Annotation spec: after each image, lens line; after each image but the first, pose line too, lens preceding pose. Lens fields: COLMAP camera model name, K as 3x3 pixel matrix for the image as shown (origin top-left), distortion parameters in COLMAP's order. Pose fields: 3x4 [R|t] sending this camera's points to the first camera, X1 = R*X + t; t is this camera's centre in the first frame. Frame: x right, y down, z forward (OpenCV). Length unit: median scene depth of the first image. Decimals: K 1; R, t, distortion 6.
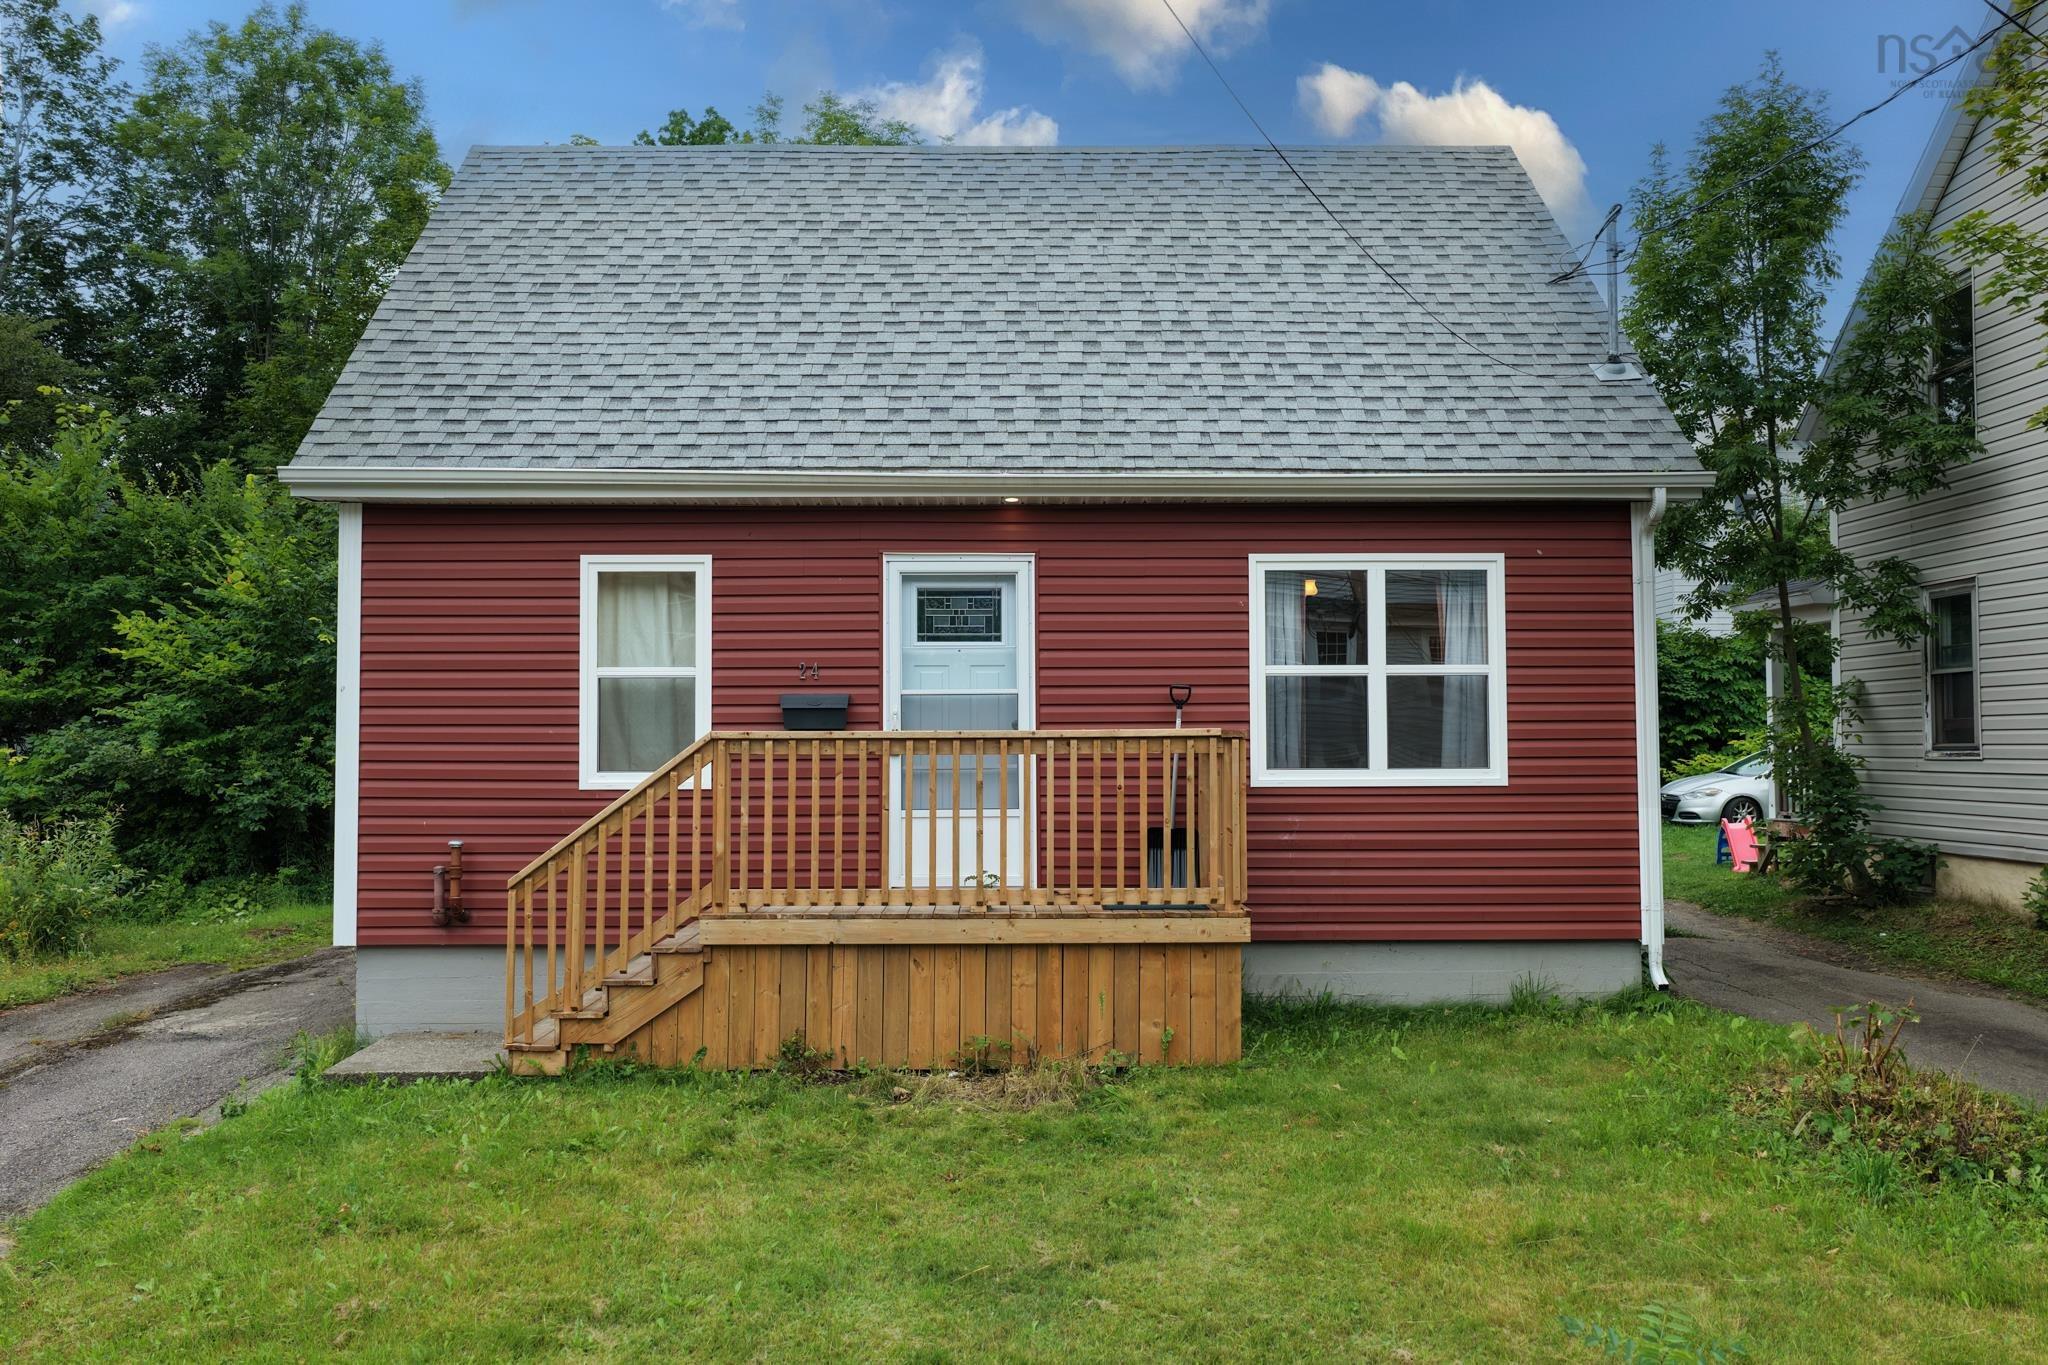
lens RADIAL K [[1716.5, 0, 1020.0], [0, 1716.5, 679.3], [0, 0, 1]] dist [-0.003916, 0.025486]
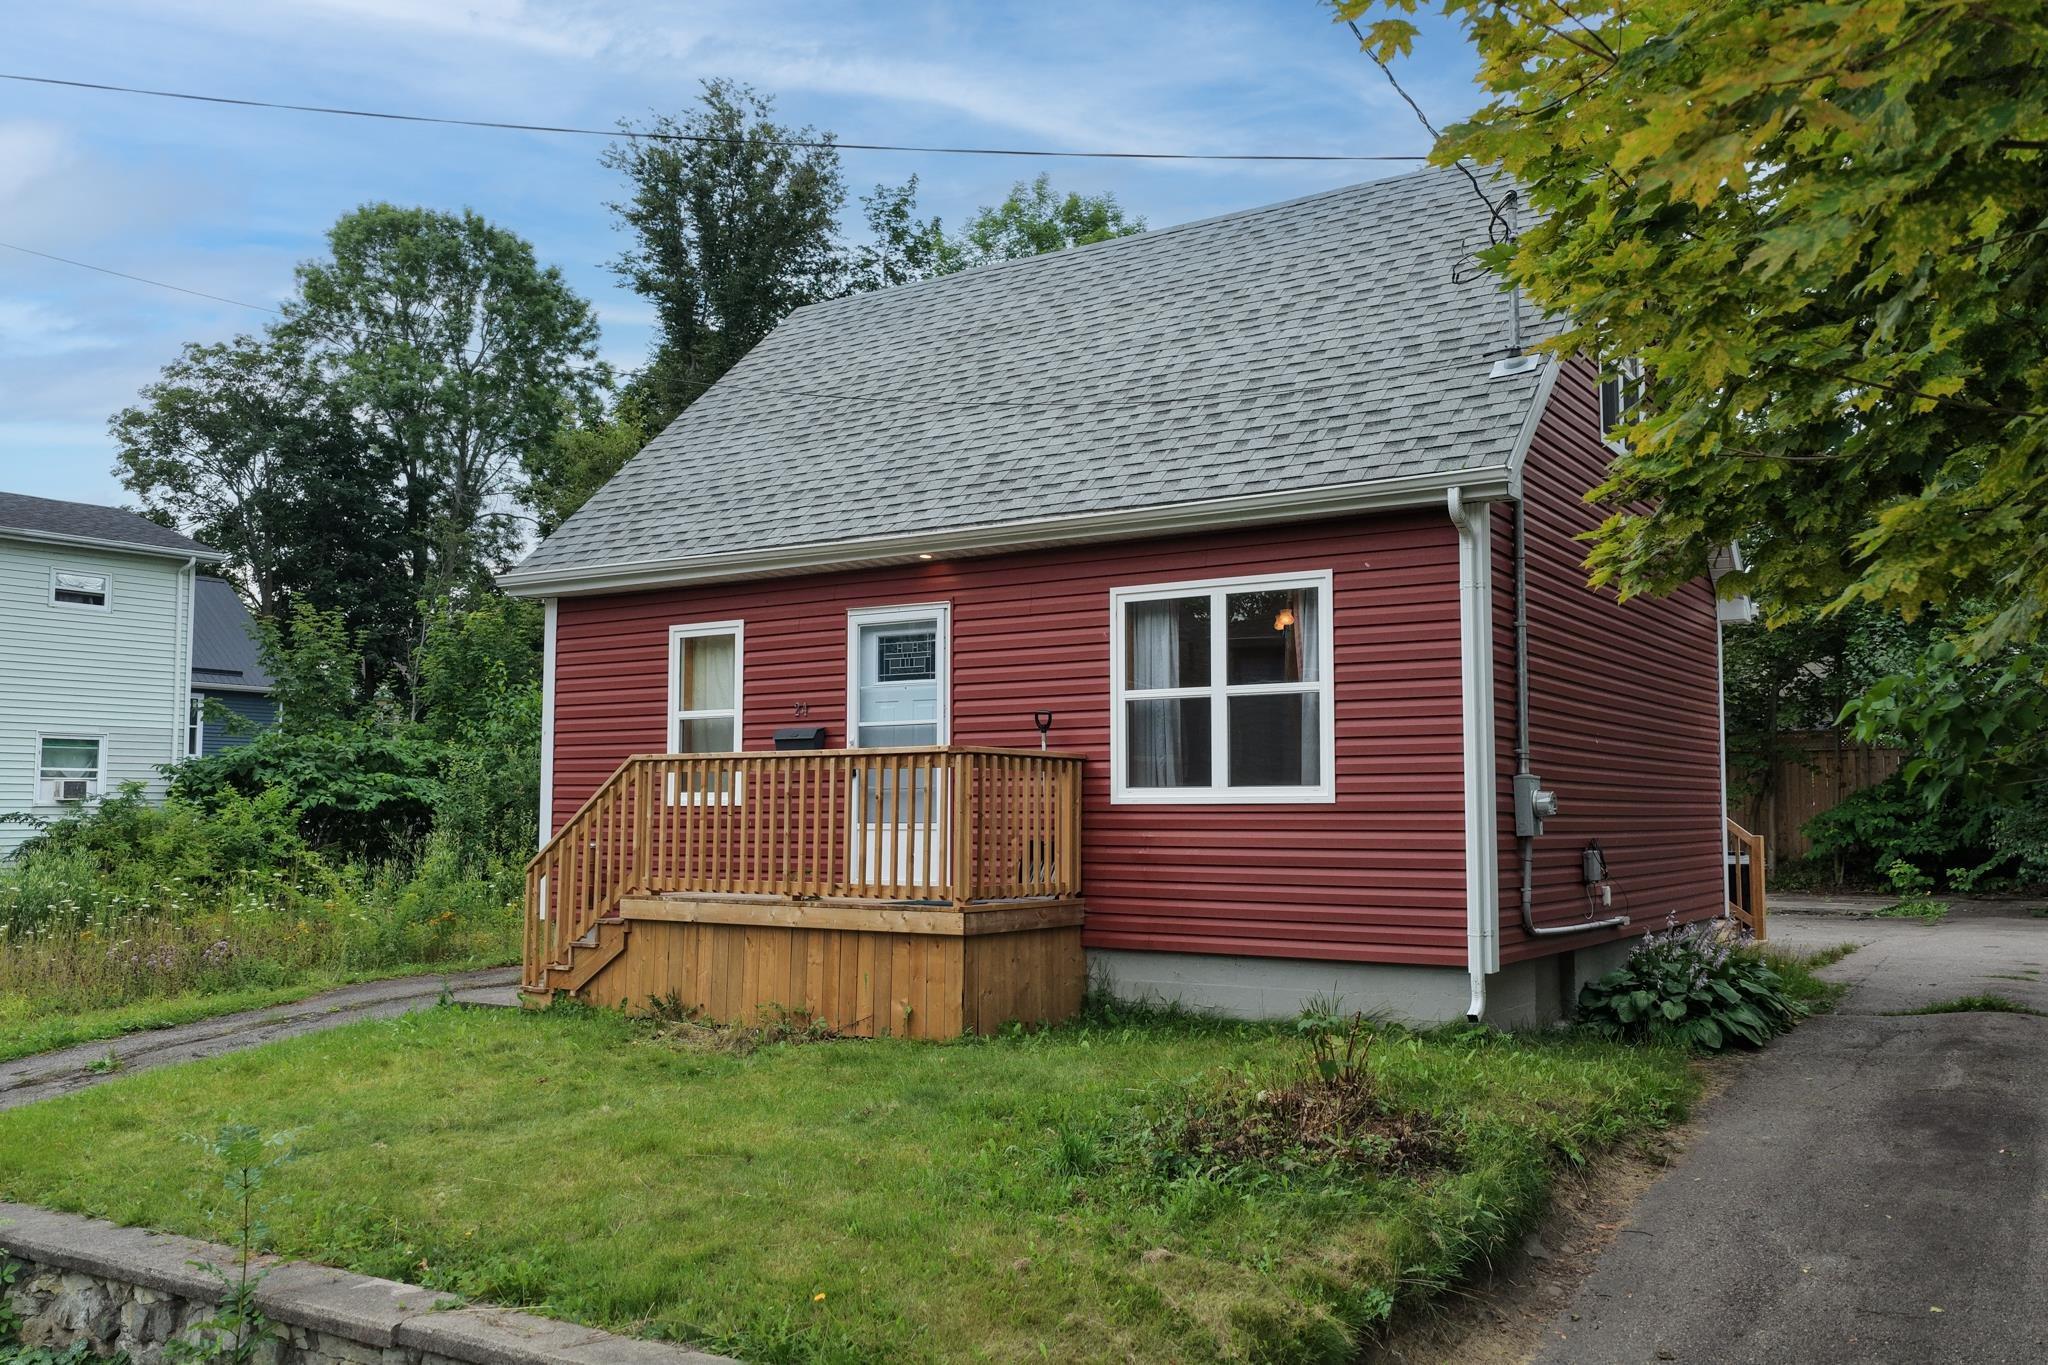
lens RADIAL K [[1711.2, 0, 1024.0], [0, 1711.2, 682.5], [0, 0, 1]] dist [-0.000393, 0.016652]
pose [[0.821649, -0.040114, -0.568581, 0.701628], [0.016705, 0.998787, -0.046326, 0.035471], [0.569750, 0.028566, 0.821322, 0.086292]]
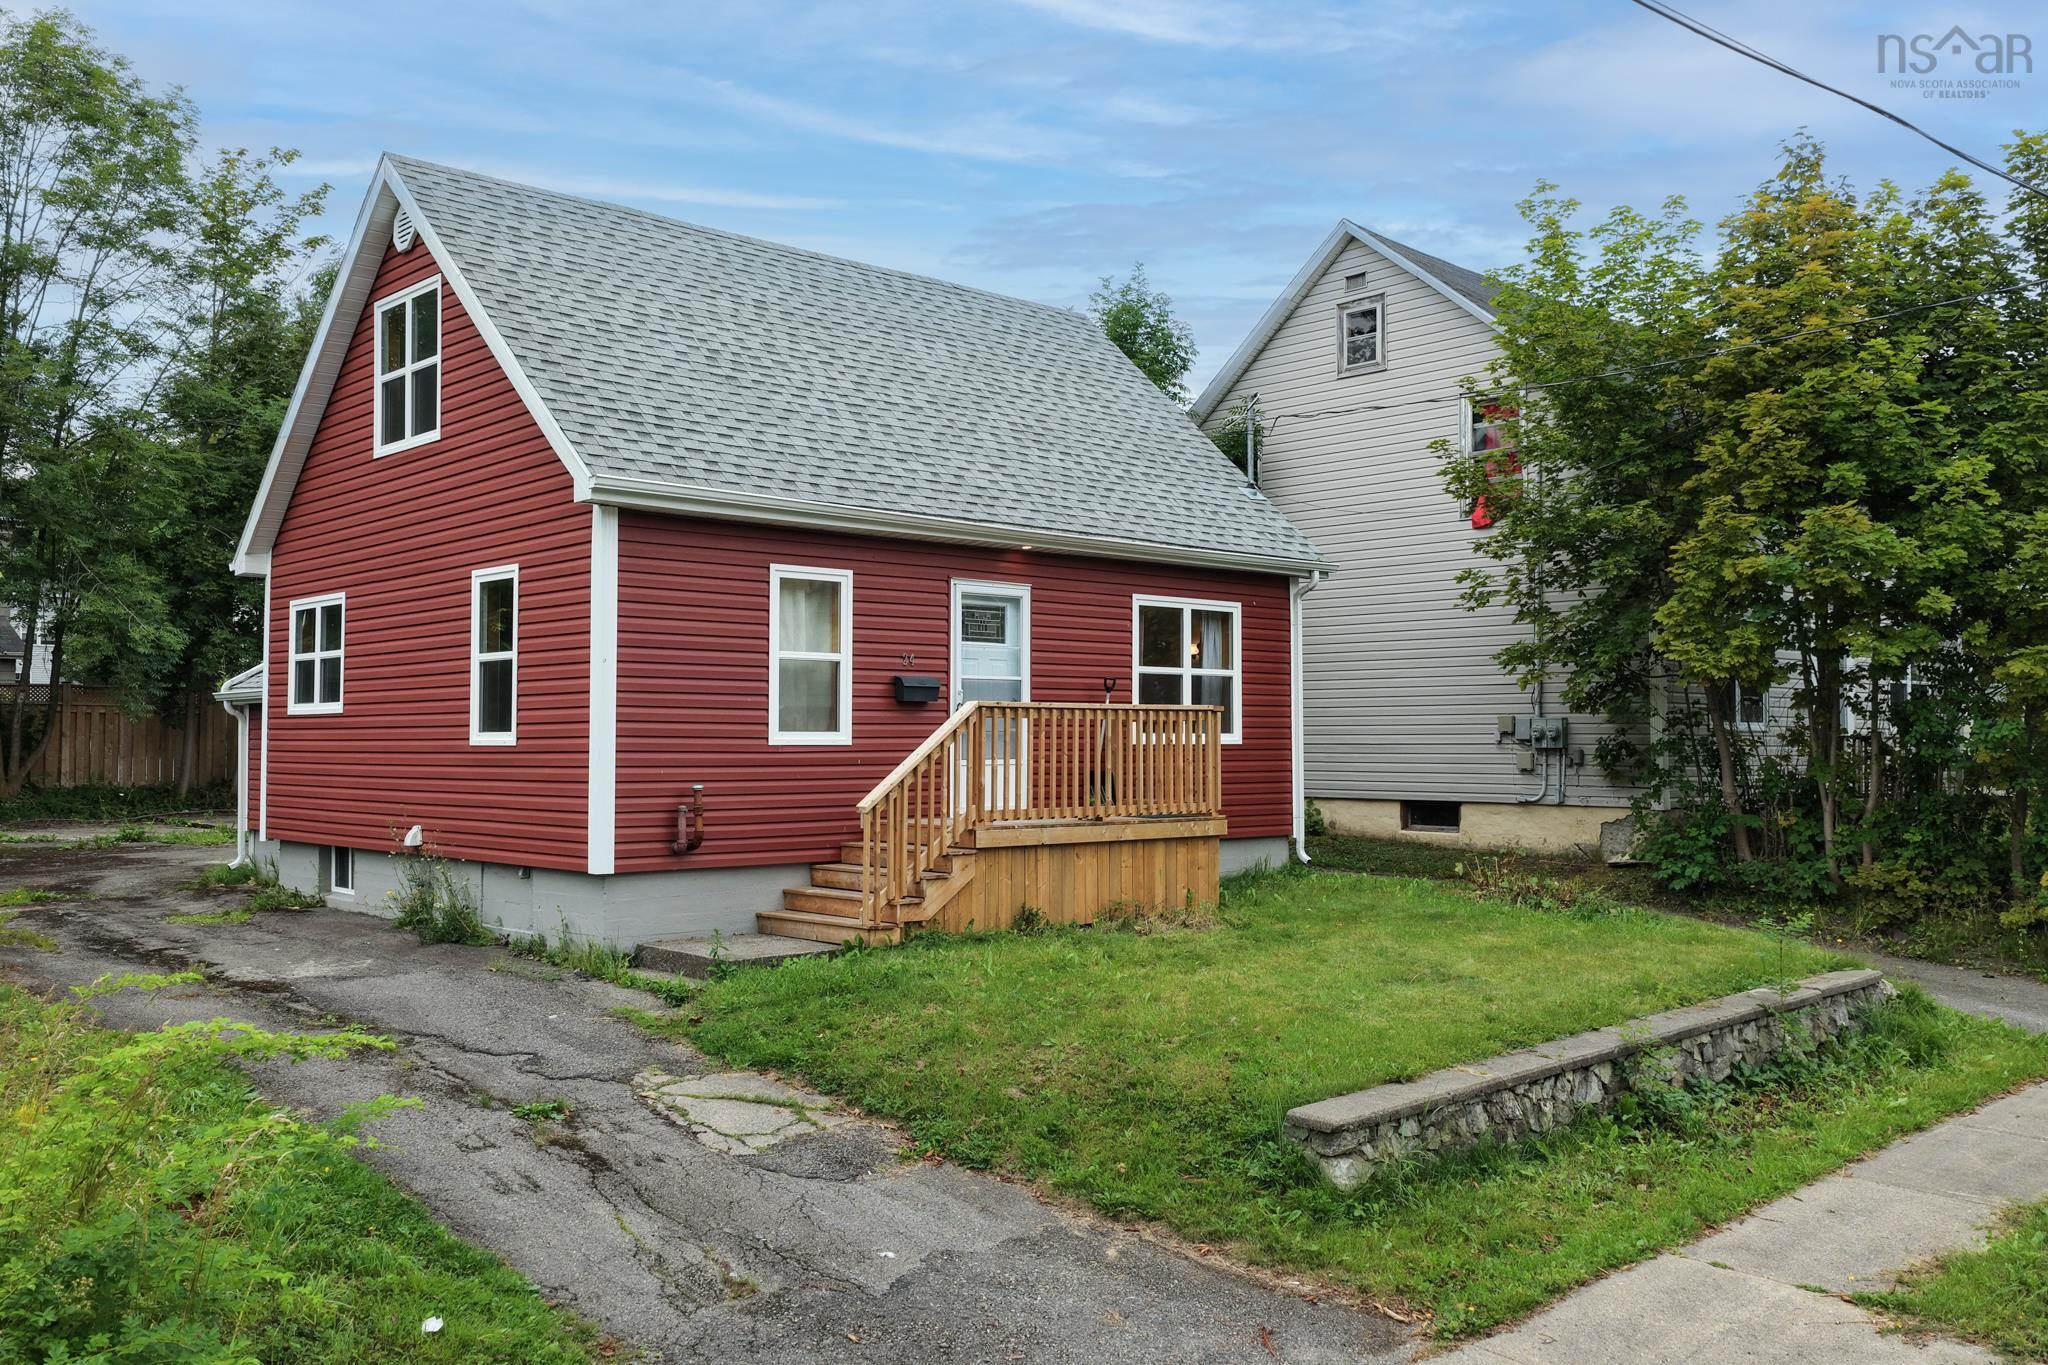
lens RADIAL K [[1716.5, 0, 1020.0], [0, 1716.5, 679.3], [0, 0, 1]] dist [-0.003916, 0.025486]
pose [[0.752045, 0.027716, 0.658529, -0.961346], [-0.026505, 0.999579, -0.011802, 0.024976], [-0.658579, -0.008579, 0.752463, -0.096124]]
